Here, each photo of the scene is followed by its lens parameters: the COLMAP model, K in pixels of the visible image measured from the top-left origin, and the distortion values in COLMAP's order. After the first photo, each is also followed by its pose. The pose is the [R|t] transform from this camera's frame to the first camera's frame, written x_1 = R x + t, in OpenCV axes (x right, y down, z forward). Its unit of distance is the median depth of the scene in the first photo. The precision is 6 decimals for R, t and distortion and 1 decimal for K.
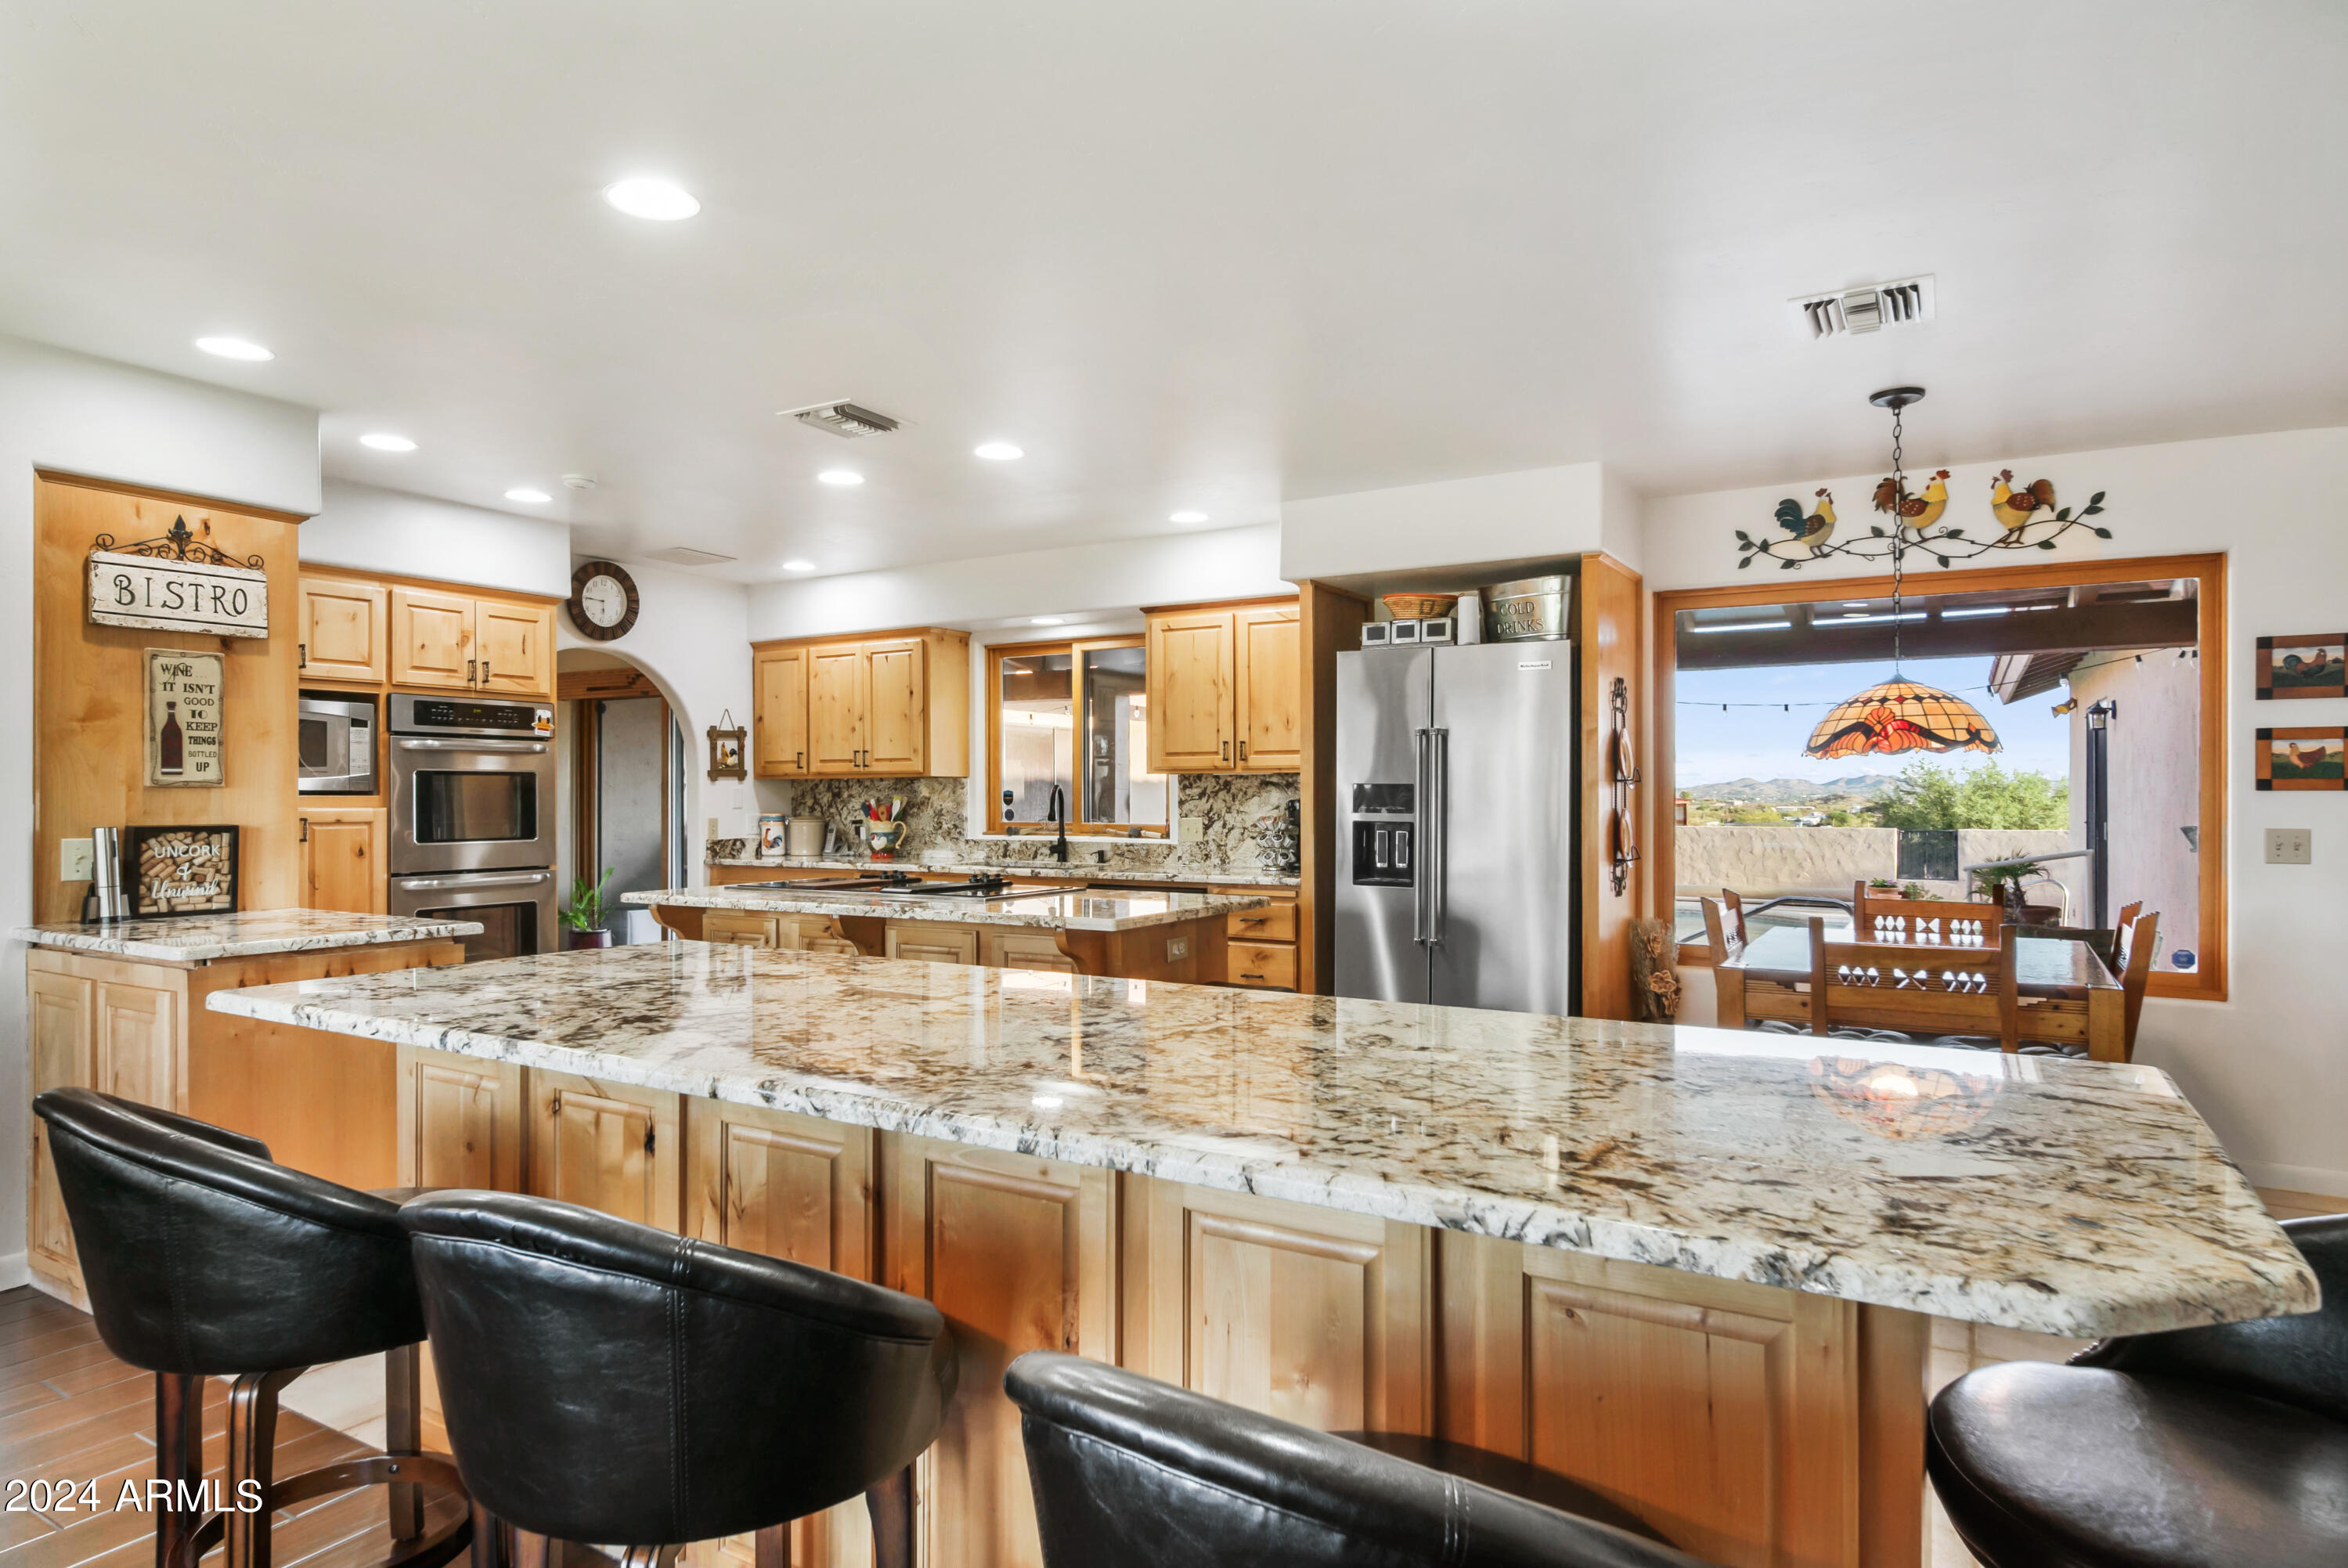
lens RADIAL K [[1307.1, 0, 1184.4], [0, 1307.1, 796.7], [0, 0, 1]] dist [0.001046, 0.001115]
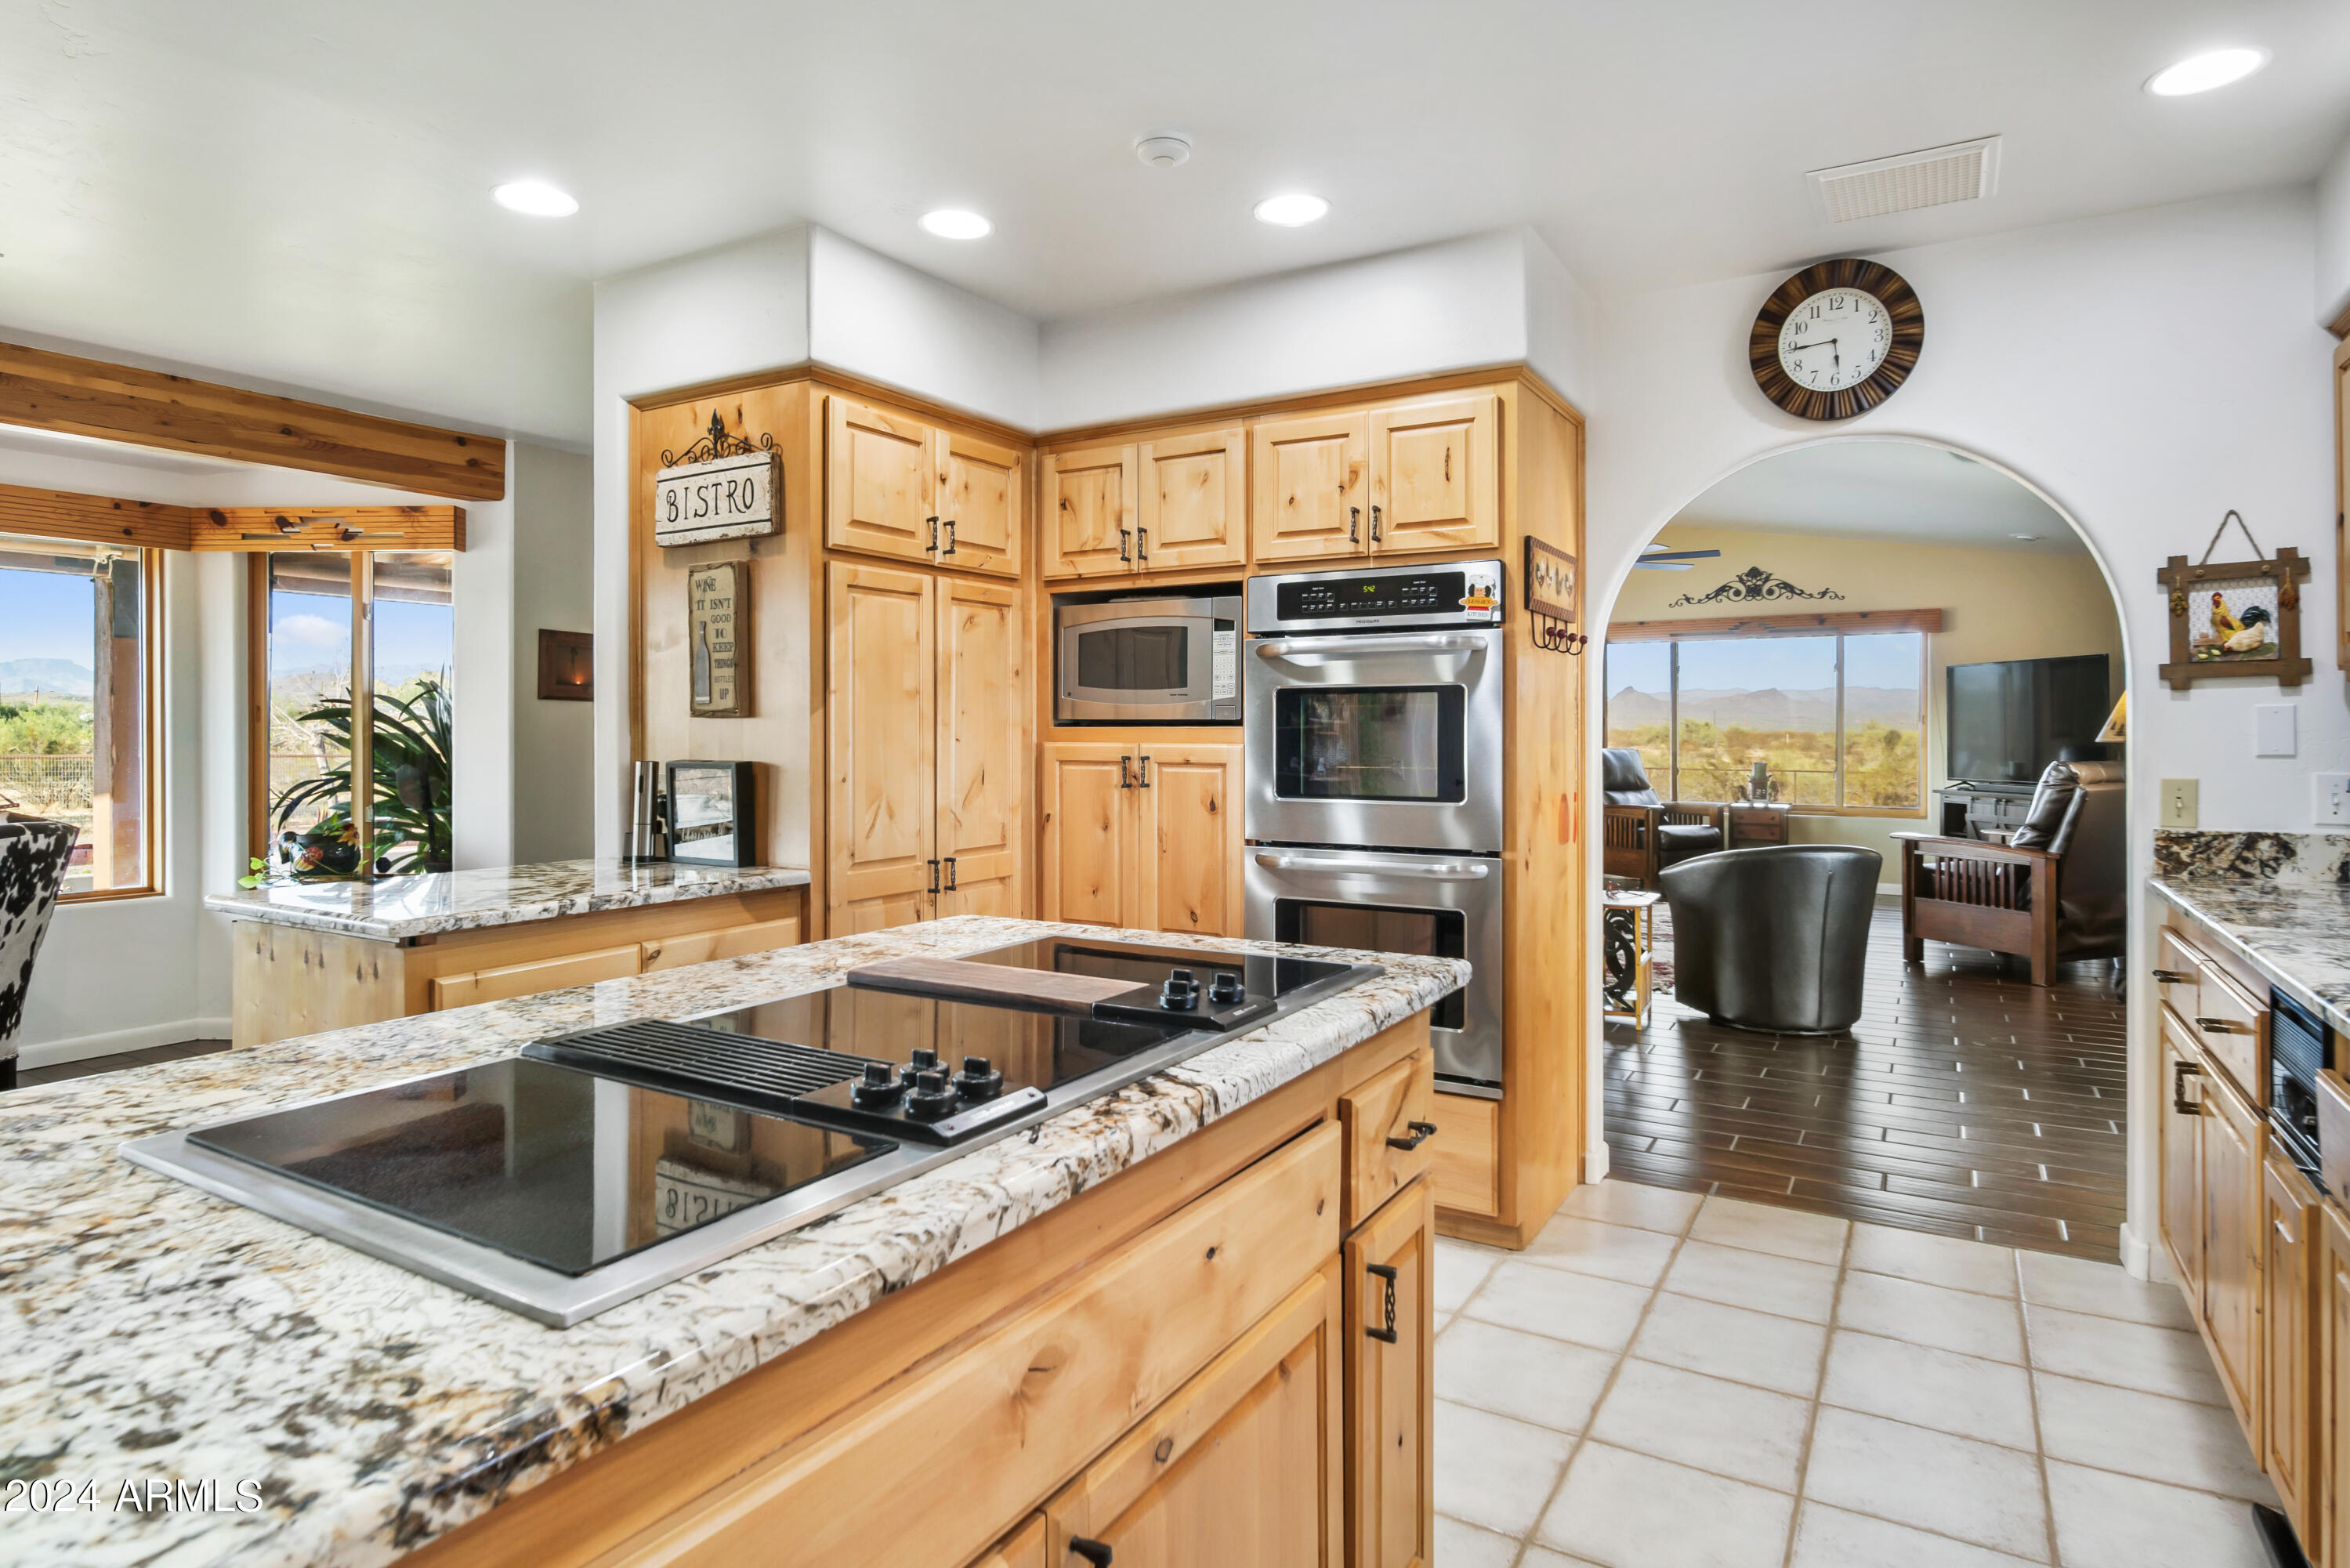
lens RADIAL K [[1291.0, 0, 1167.7], [0, 1291.0, 741.7], [0, 0, 1]] dist [-0.001393, 0.000322]
pose [[-0.004657, 0.009790, -0.999941, 0.070778], [0.000654, 0.999952, 0.009787, 0.000346], [0.999989, -0.000608, -0.004664, 0.919369]]
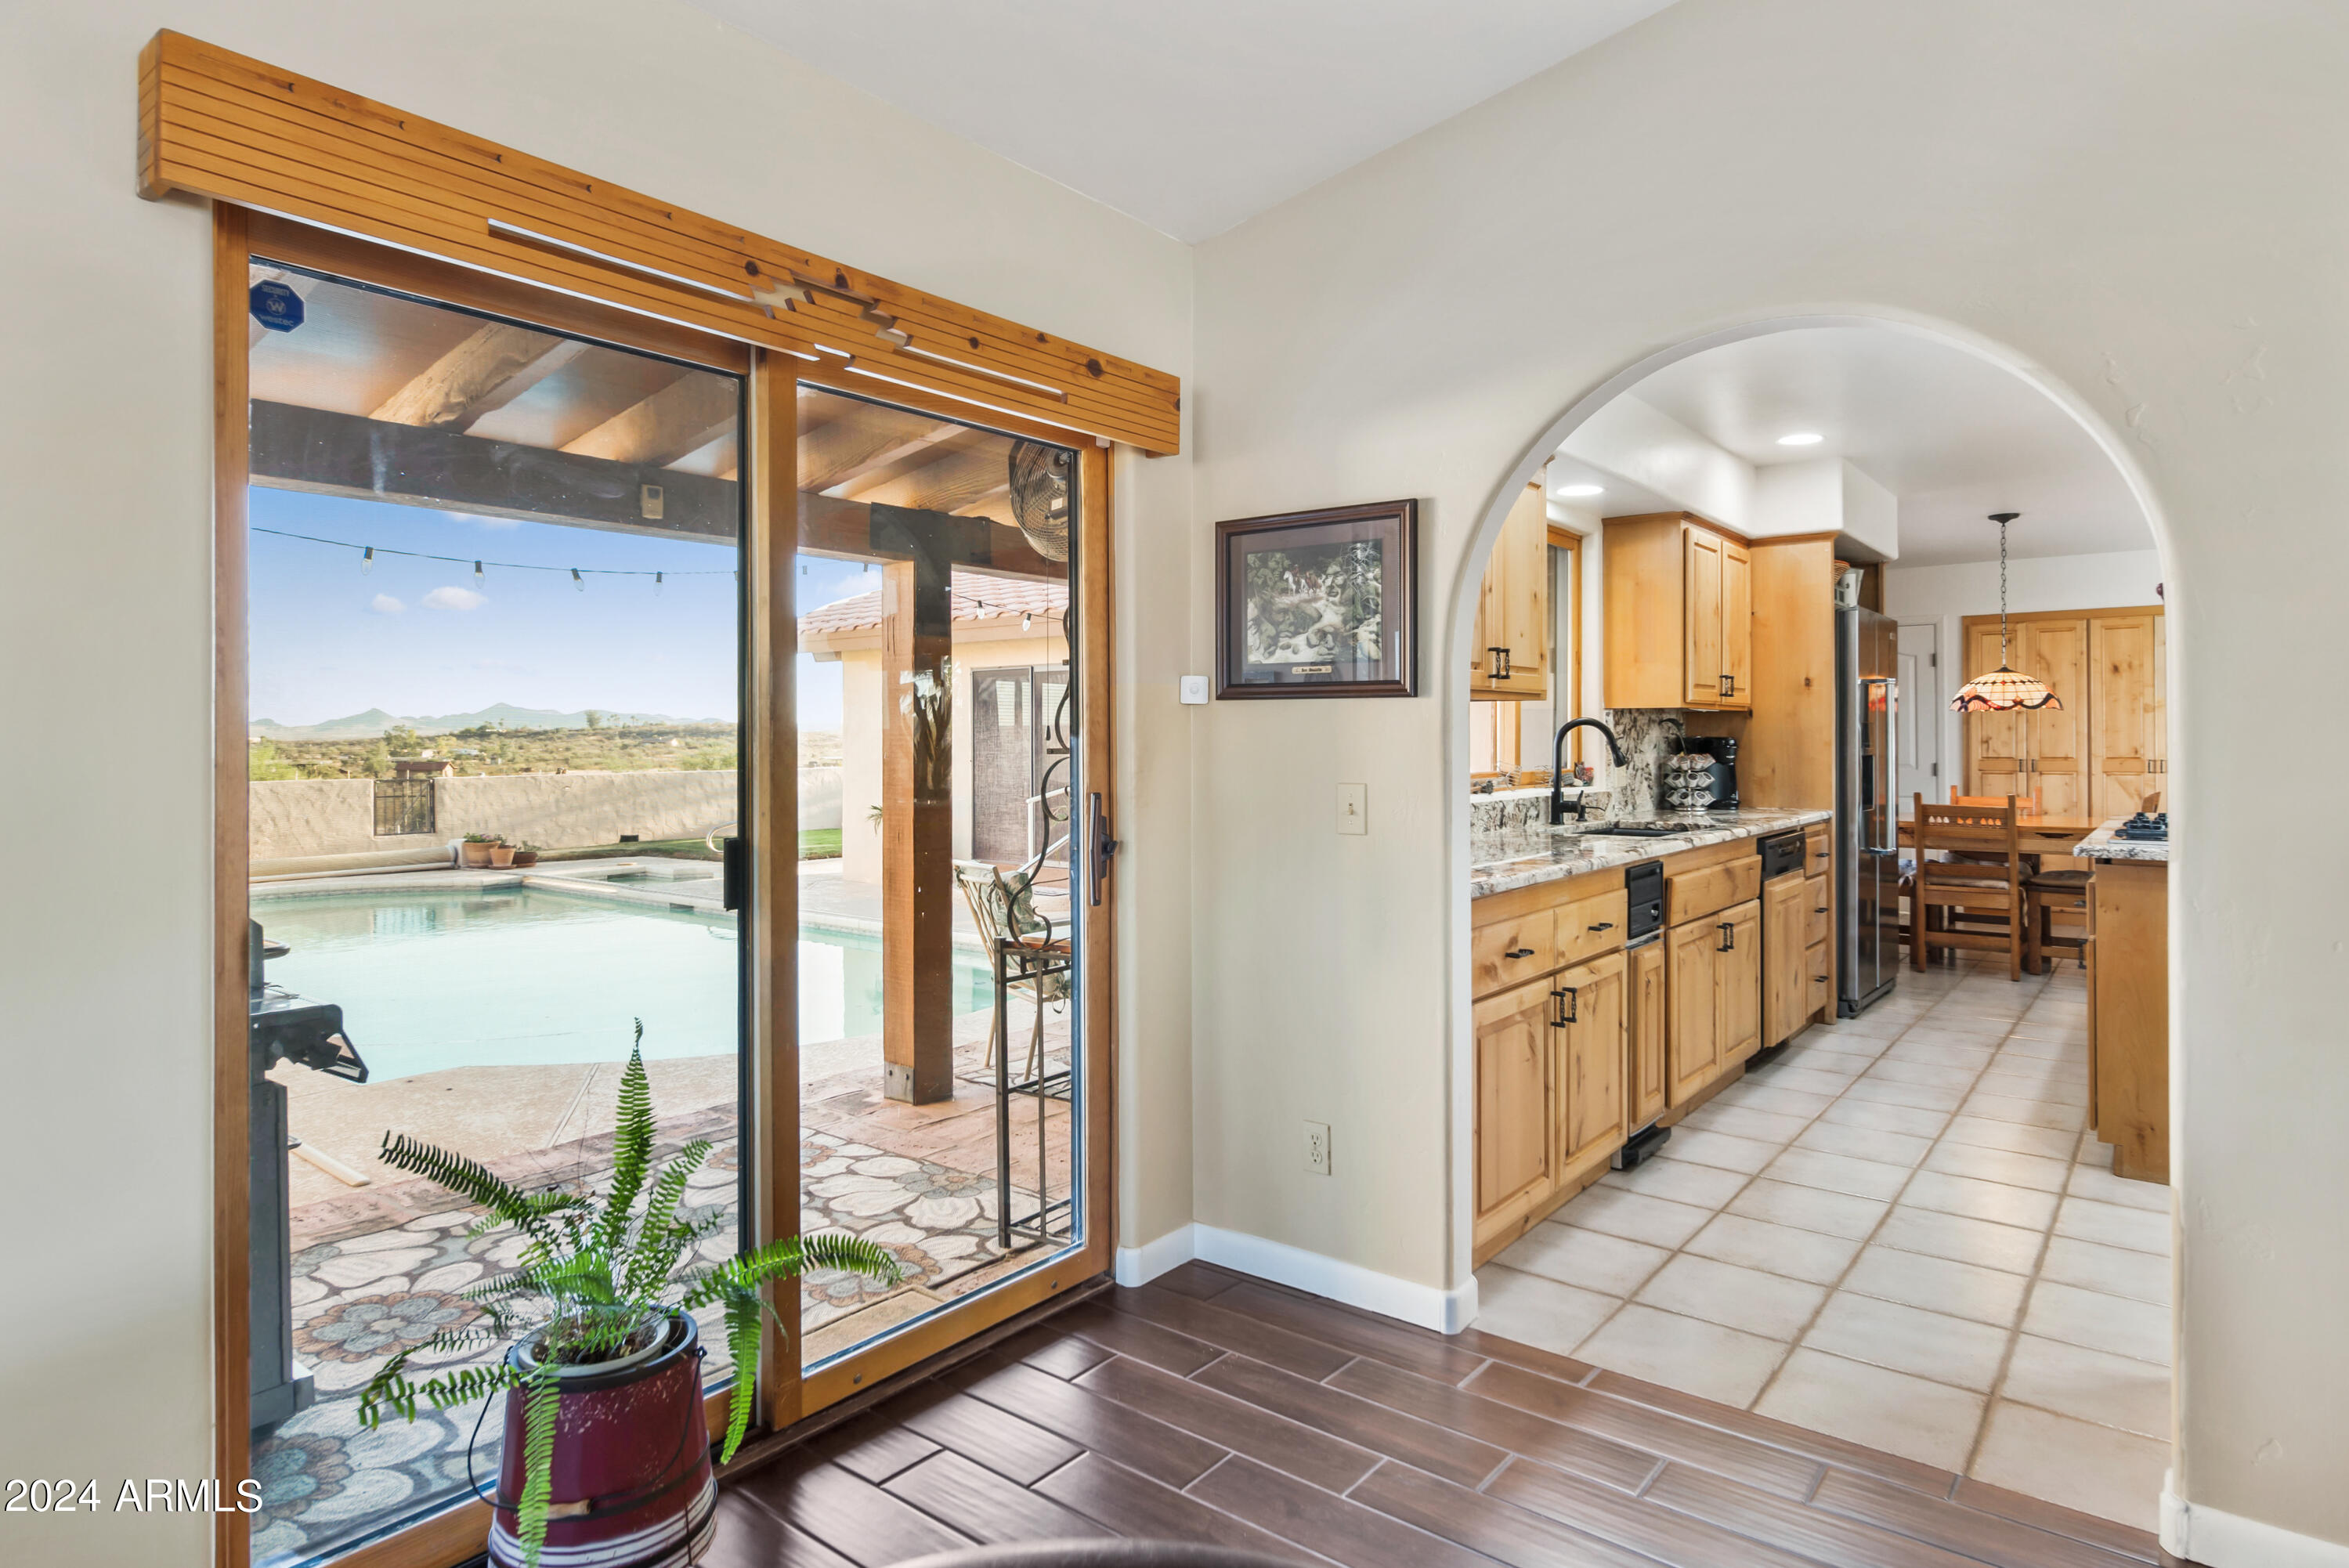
lens RADIAL K [[1317.6, 0, 1172.5], [0, 1317.6, 729.1], [0, 0, 1]] dist [0.000161, -0.000369]
pose [[0.134776, 0.007346, 0.990849, -1.054093], [0.005024, 0.999955, -0.008097, 0.002012], [-0.990863, 0.006069, 0.134733, 1.389864]]
